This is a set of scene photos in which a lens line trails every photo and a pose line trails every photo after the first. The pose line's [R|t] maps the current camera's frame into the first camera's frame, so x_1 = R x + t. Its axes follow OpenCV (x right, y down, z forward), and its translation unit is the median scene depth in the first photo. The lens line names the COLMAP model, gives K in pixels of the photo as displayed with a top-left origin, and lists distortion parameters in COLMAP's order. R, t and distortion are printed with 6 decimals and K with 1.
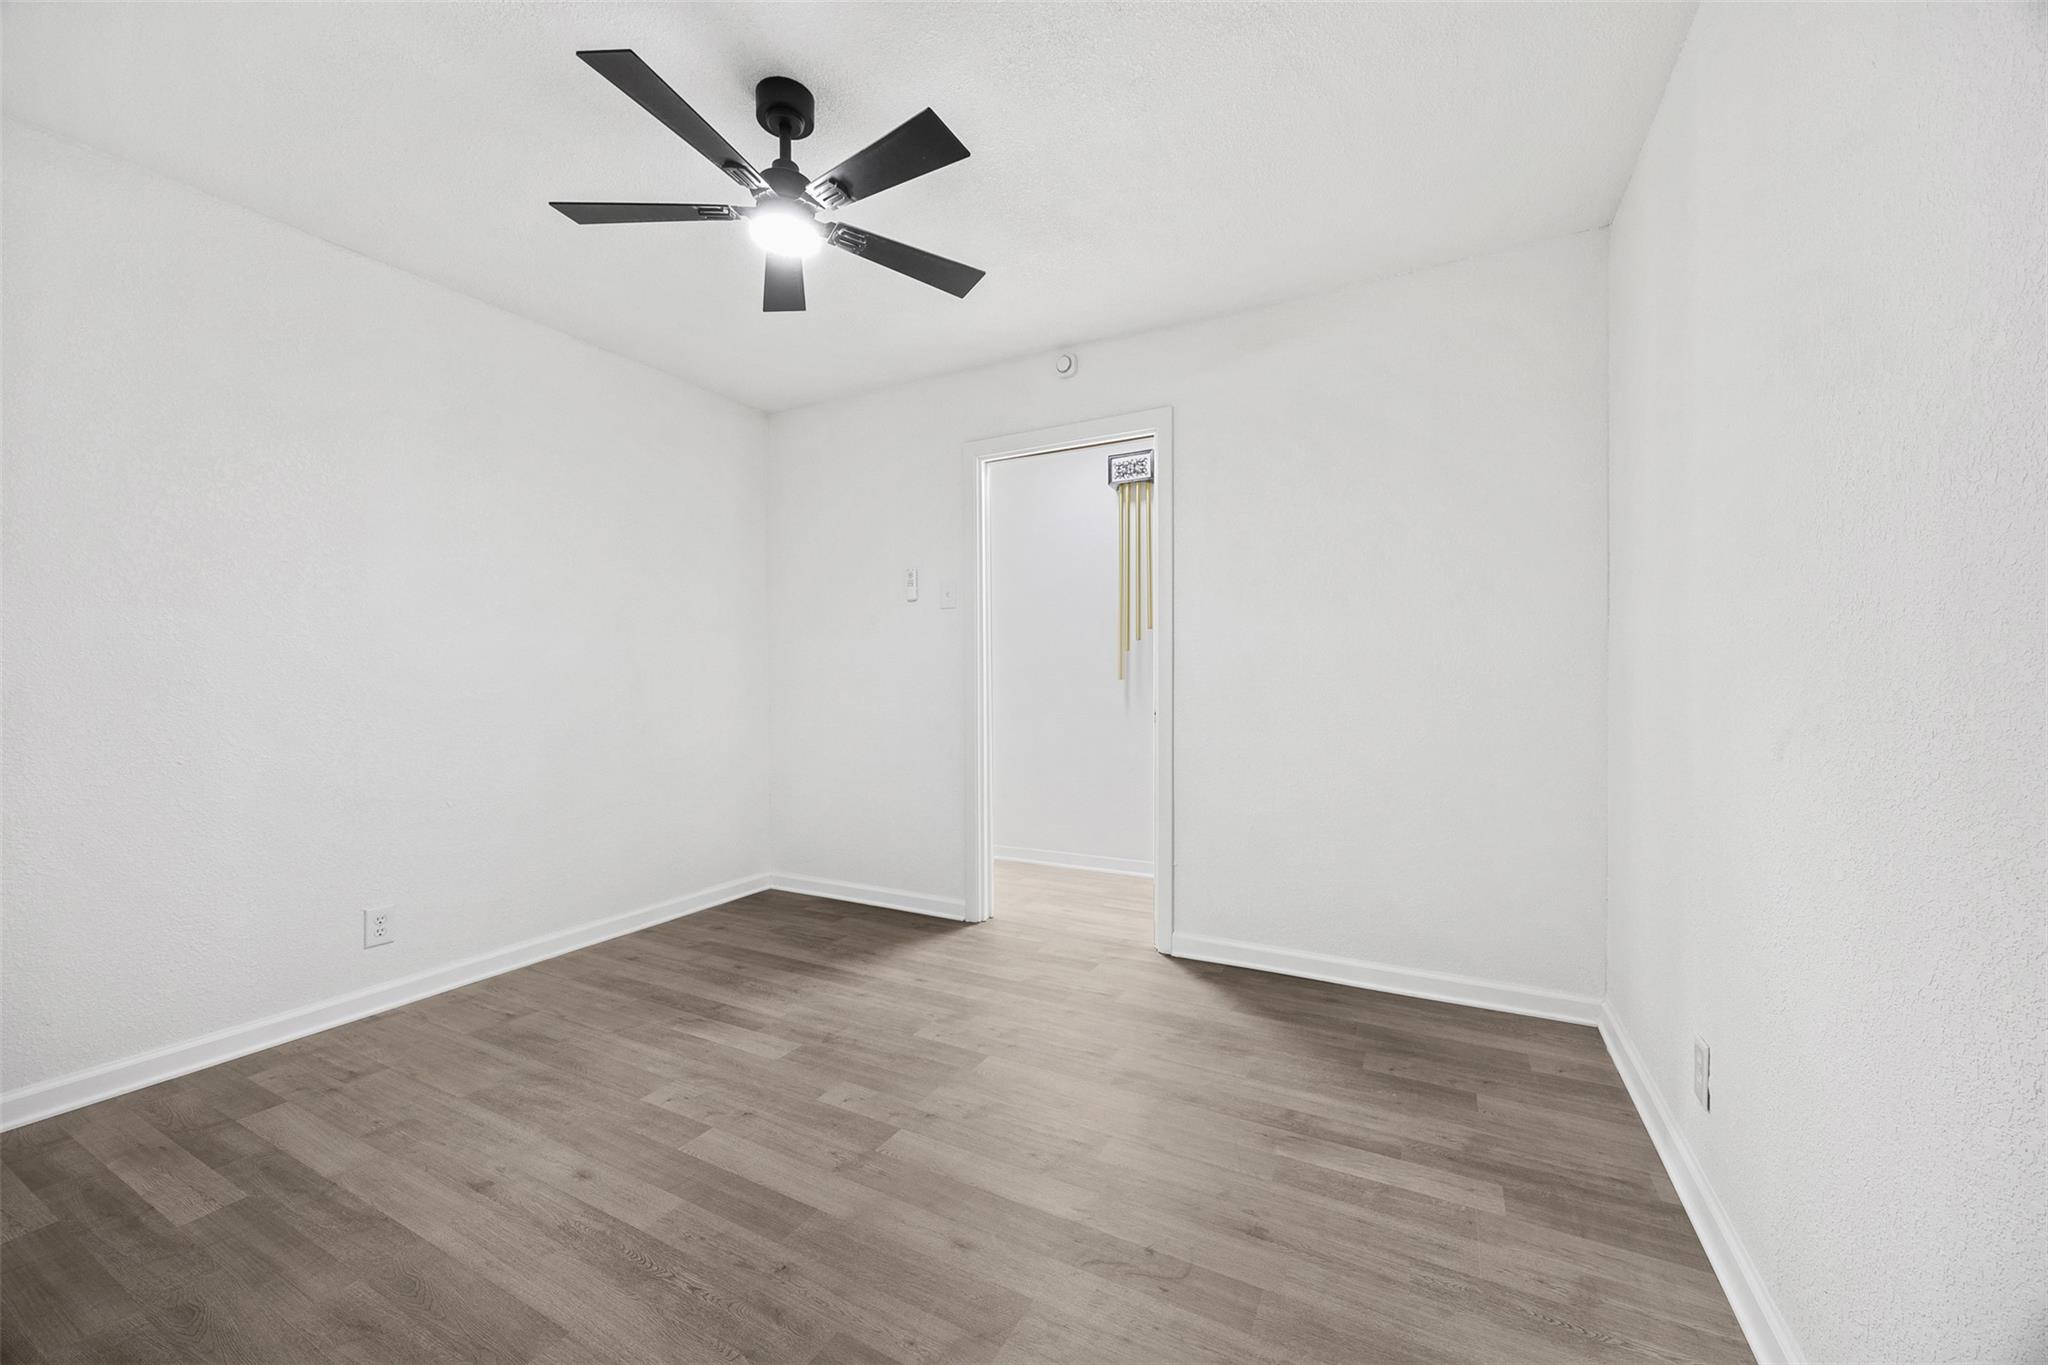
lens RADIAL K [[786.2, 0, 1022.4], [0, 786.2, 683.6], [0, 0, 1]] dist [-0.000179, 0.000007]
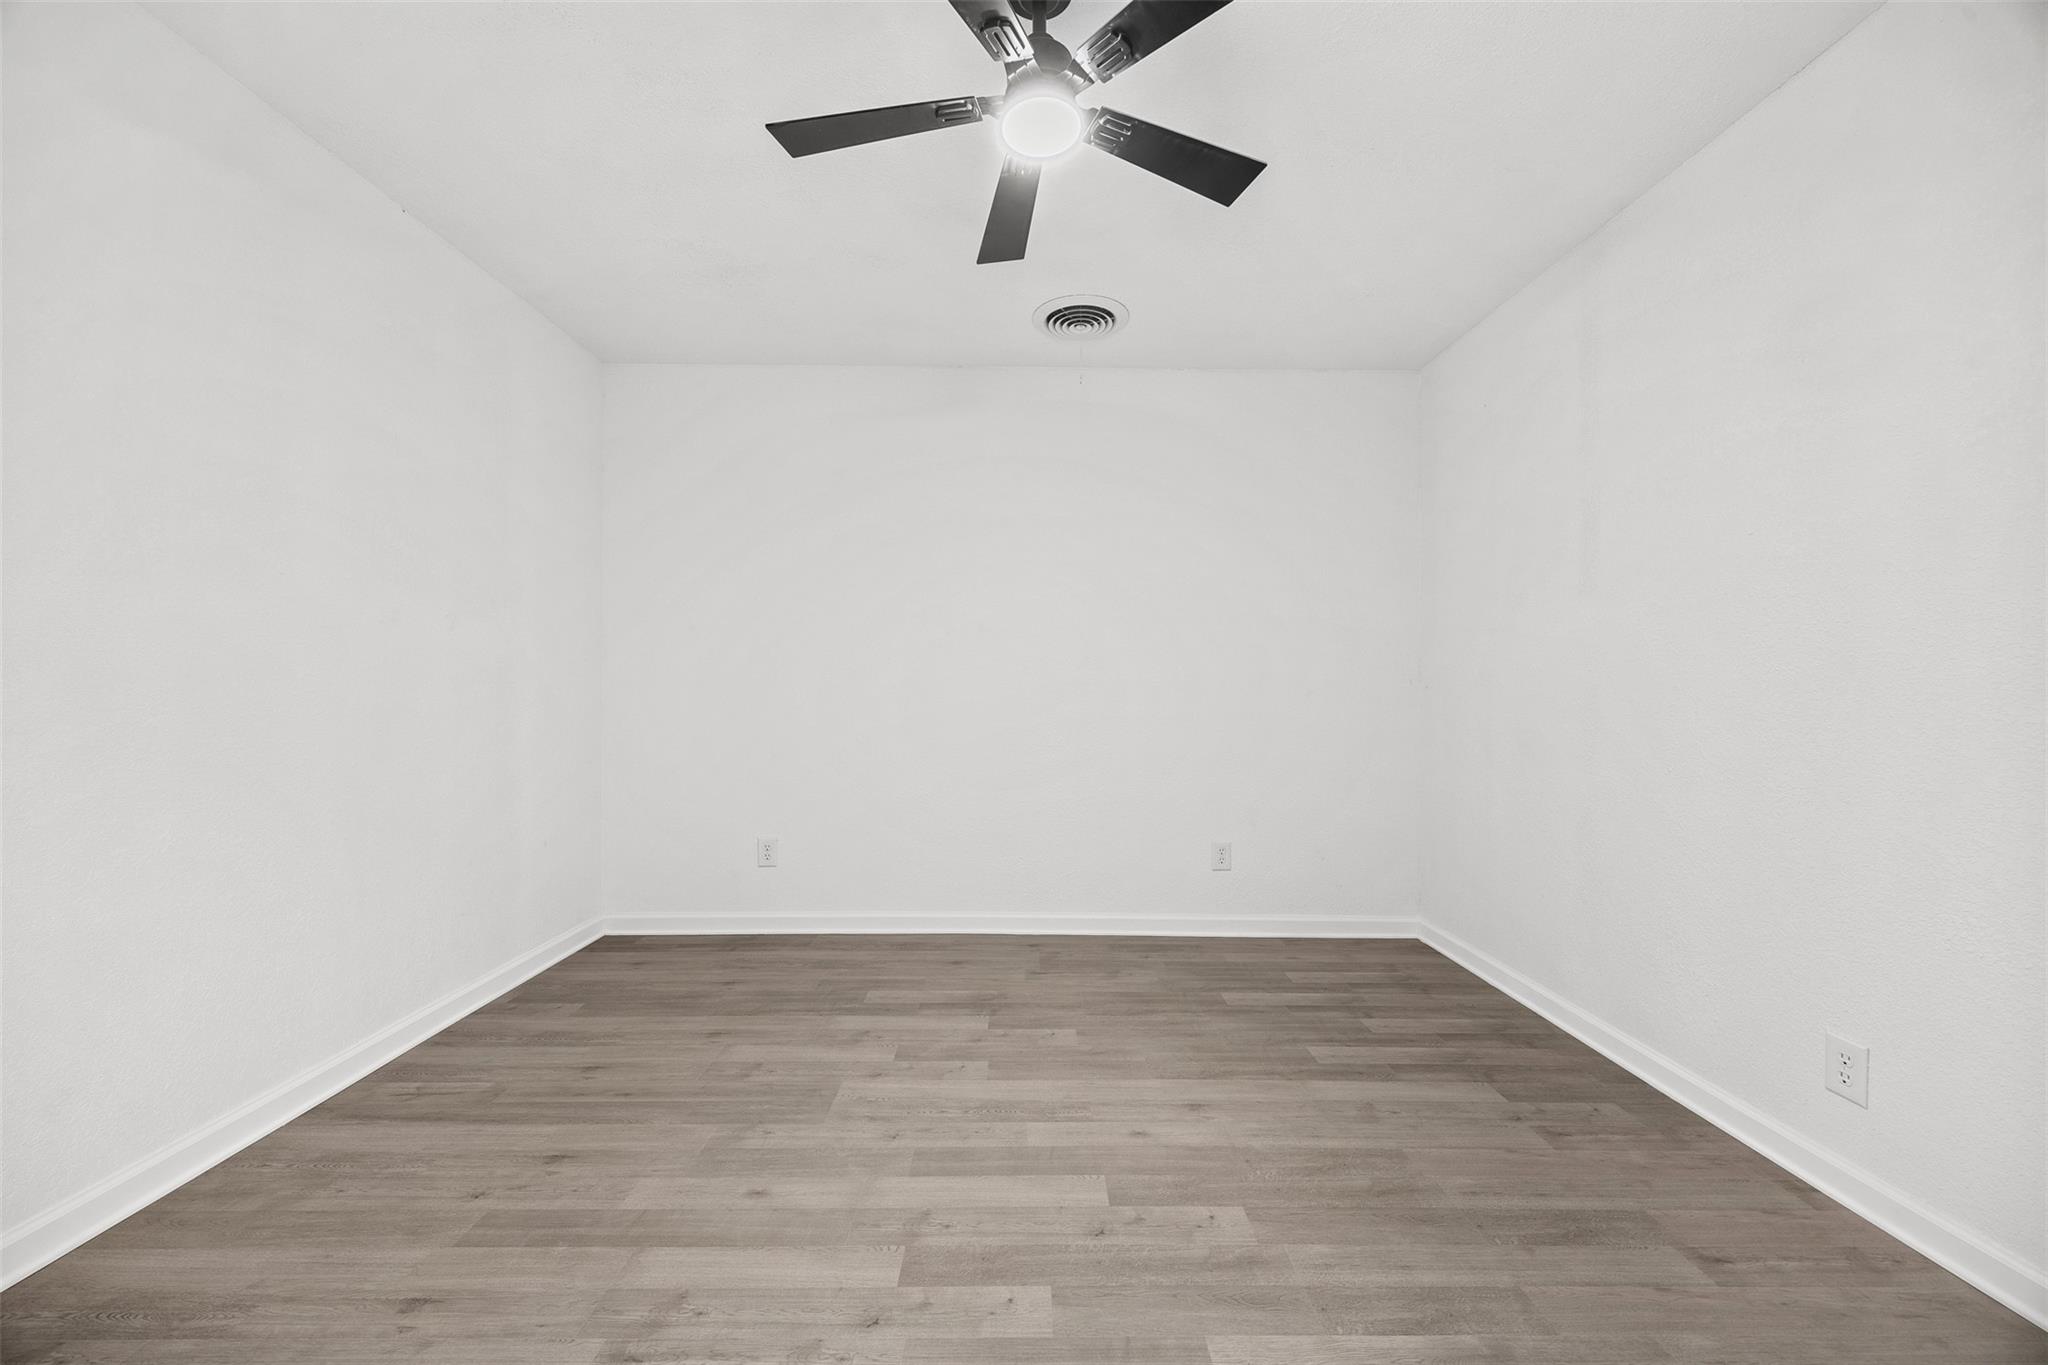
lens RADIAL K [[786.2, 0, 1023.5], [0, 786.2, 684.3], [0, 0, 1]] dist [-0.000179, 0.000007]
pose [[-0.883120, 0.000229, -0.469148, 0.083705], [0.001391, 0.999997, -0.002131, 0.001263], [0.469146, -0.002535, -0.883117, 1.626159]]
